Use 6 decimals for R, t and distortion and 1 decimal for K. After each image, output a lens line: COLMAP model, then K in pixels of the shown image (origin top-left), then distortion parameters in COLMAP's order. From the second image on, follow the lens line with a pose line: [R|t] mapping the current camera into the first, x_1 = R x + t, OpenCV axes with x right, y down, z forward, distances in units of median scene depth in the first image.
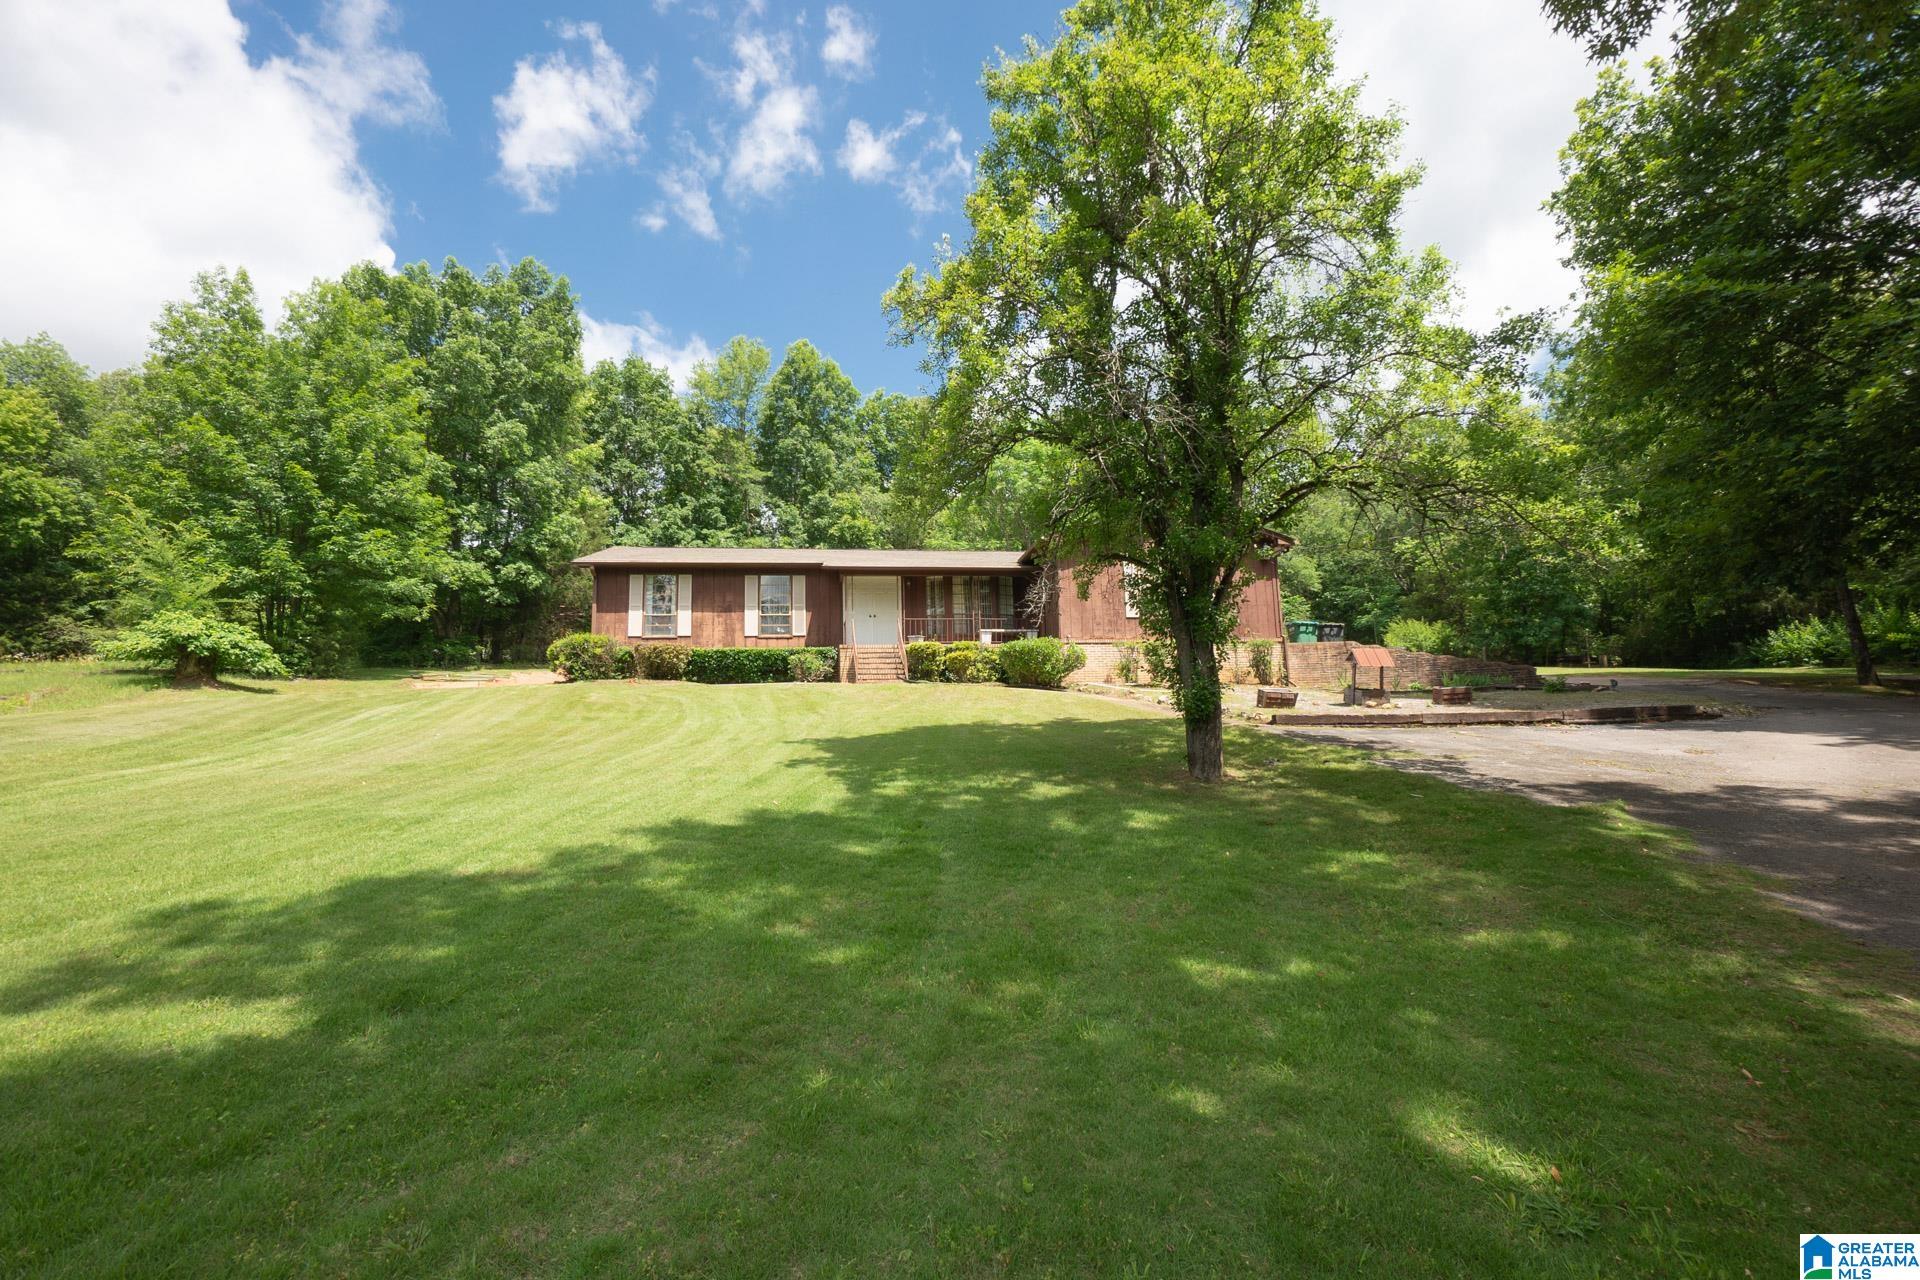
lens RADIAL K [[833.6, 0, 958.3], [0, 833.6, 590.0], [0, 0, 1]] dist [-0.001688, 0.000035]
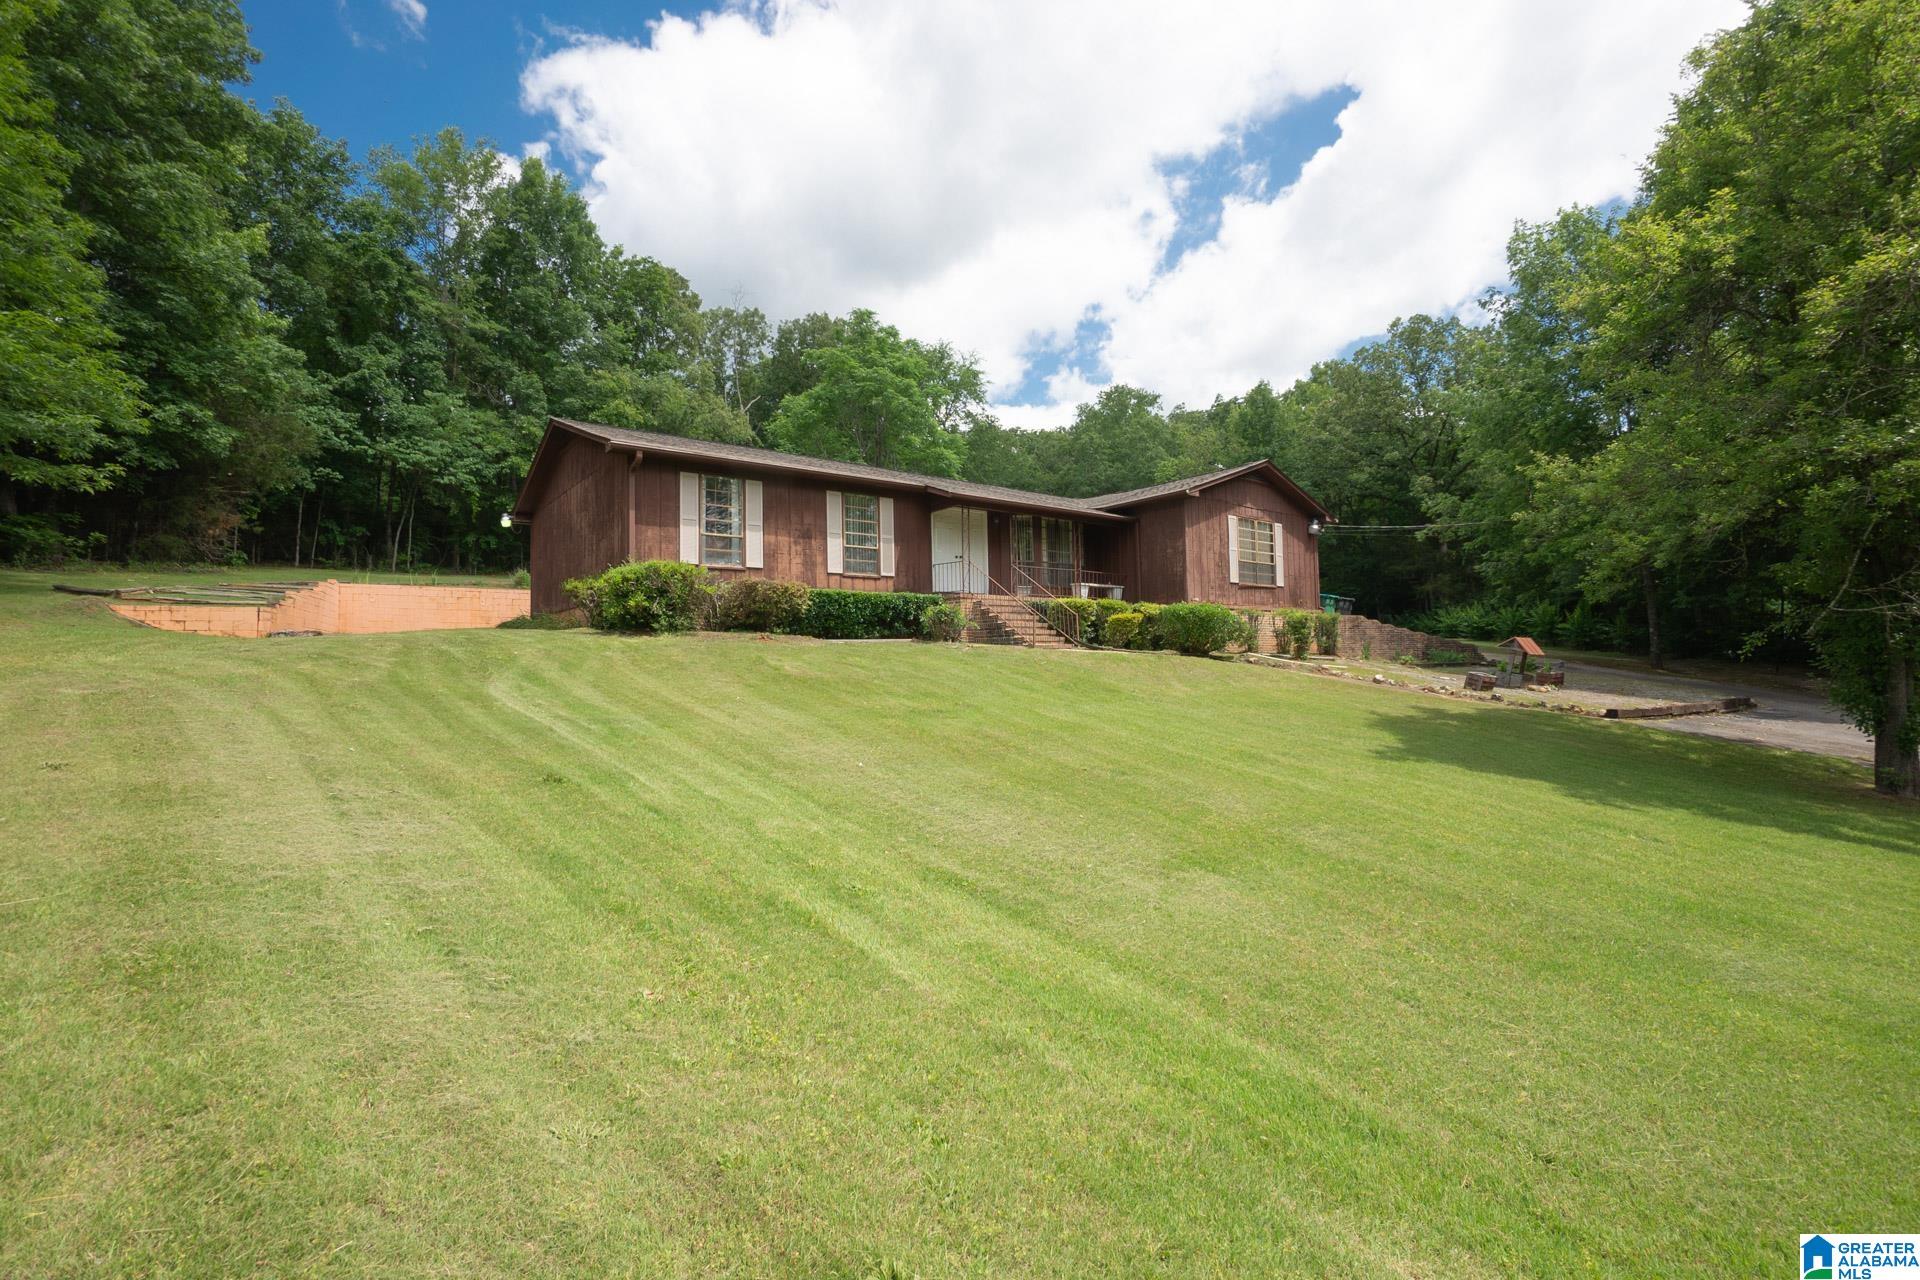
lens RADIAL K [[833.6, 0, 958.3], [0, 833.6, 590.0], [0, 0, 1]] dist [-0.001688, 0.000035]
pose [[0.879639, 0.054967, 0.472455, -0.504026], [-0.099081, 0.992685, 0.068982, 0.007584], [-0.465207, -0.107491, 0.878651, 0.291878]]
